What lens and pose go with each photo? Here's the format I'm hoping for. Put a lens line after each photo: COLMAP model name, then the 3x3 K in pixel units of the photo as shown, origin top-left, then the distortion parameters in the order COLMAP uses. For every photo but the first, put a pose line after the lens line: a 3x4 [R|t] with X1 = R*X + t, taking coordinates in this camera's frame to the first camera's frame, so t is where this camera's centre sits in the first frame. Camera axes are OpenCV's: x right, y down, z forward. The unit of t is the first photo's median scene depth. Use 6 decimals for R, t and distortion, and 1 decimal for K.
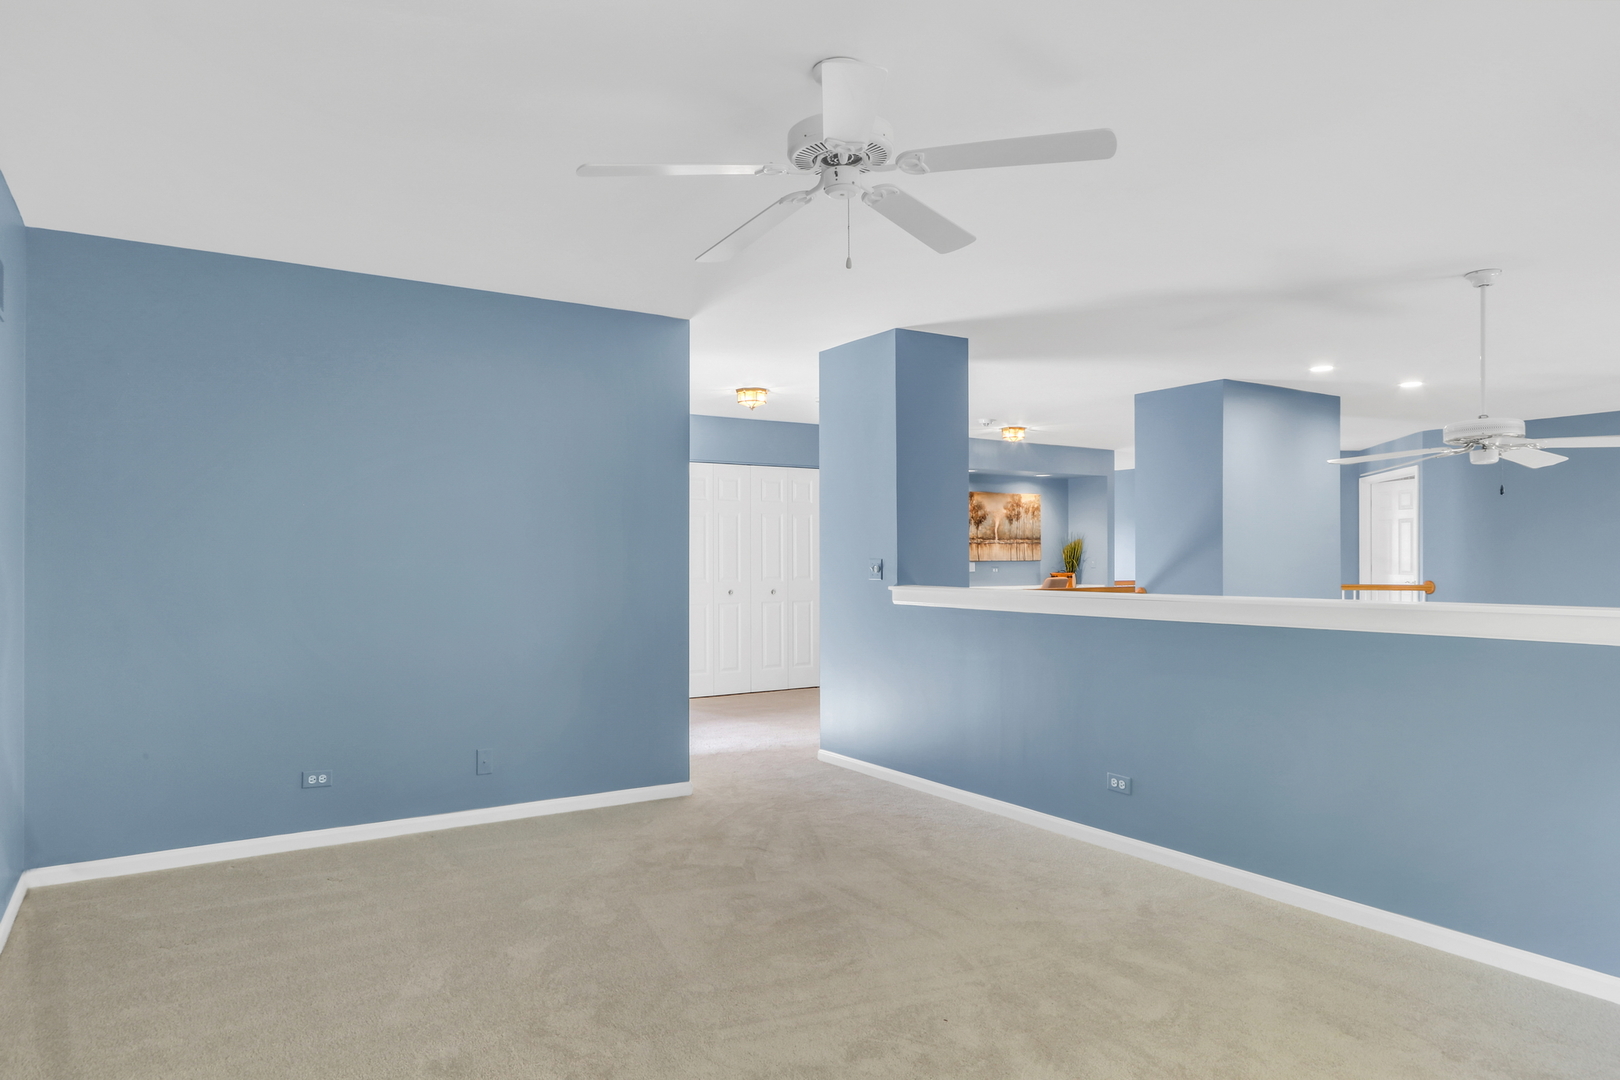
lens RADIAL K [[994.1, 0, 797.2], [0, 994.1, 560.8], [0, 0, 1]] dist [-0.002931, -0.000100]
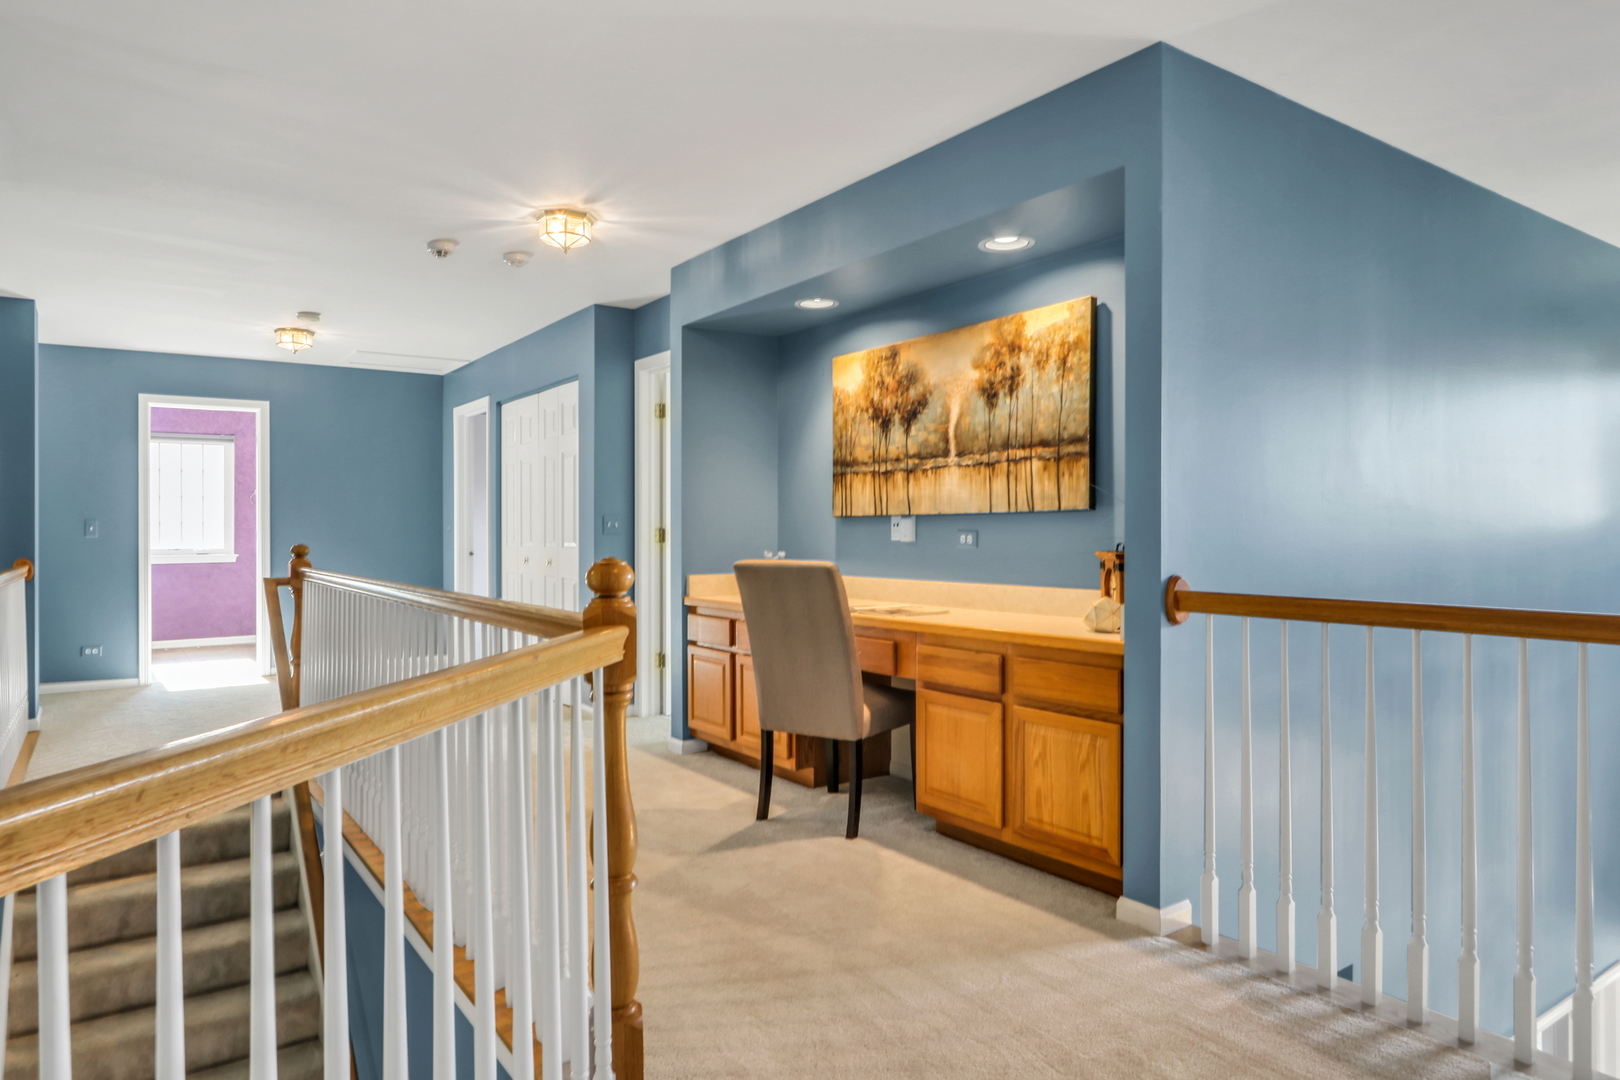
lens RADIAL K [[994.1, 0, 797.2], [0, 994.1, 560.8], [0, 0, 1]] dist [-0.002931, -0.000100]
pose [[0.047303, 0.035191, -0.998261, 0.568194], [0.013151, 0.999271, 0.035849, 0.003820], [0.998794, -0.014824, 0.046805, 0.917898]]
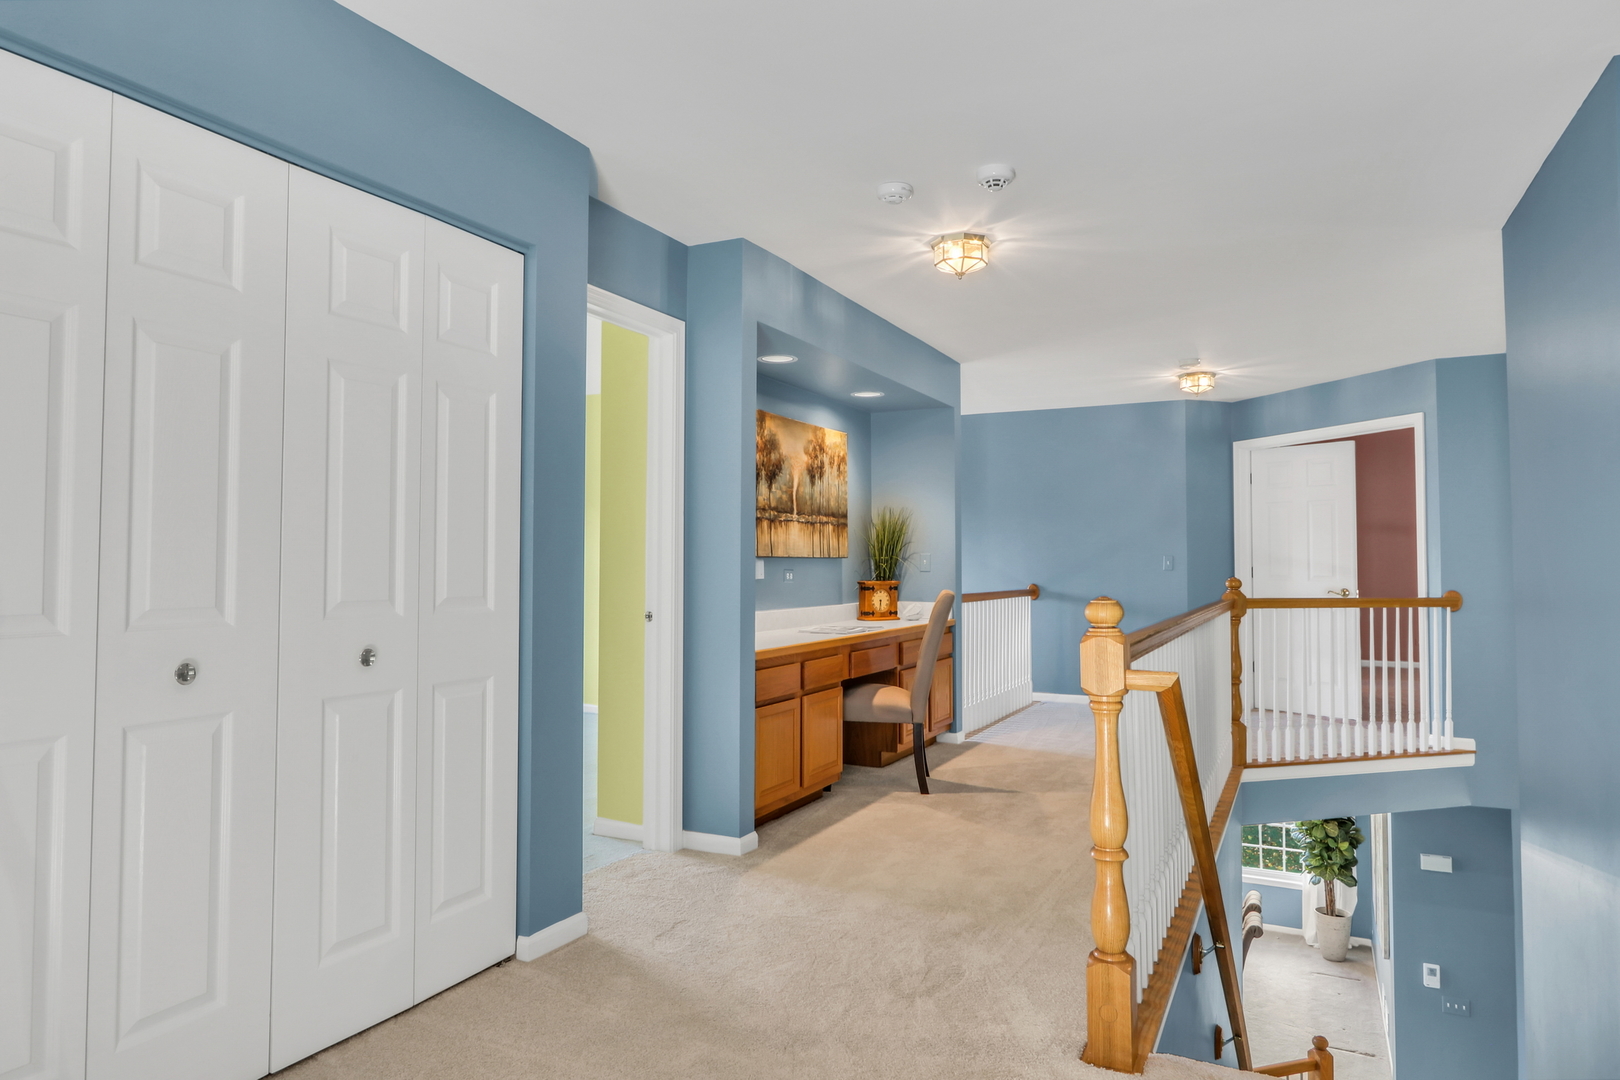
lens RADIAL K [[994.1, 0, 797.2], [0, 994.1, 560.8], [0, 0, 1]] dist [-0.002931, -0.000100]
pose [[0.865798, 0.004751, 0.500372, -0.046401], [-0.003080, 0.999987, -0.004164, 0.004219], [-0.500385, 0.002064, 0.865801, 0.566515]]
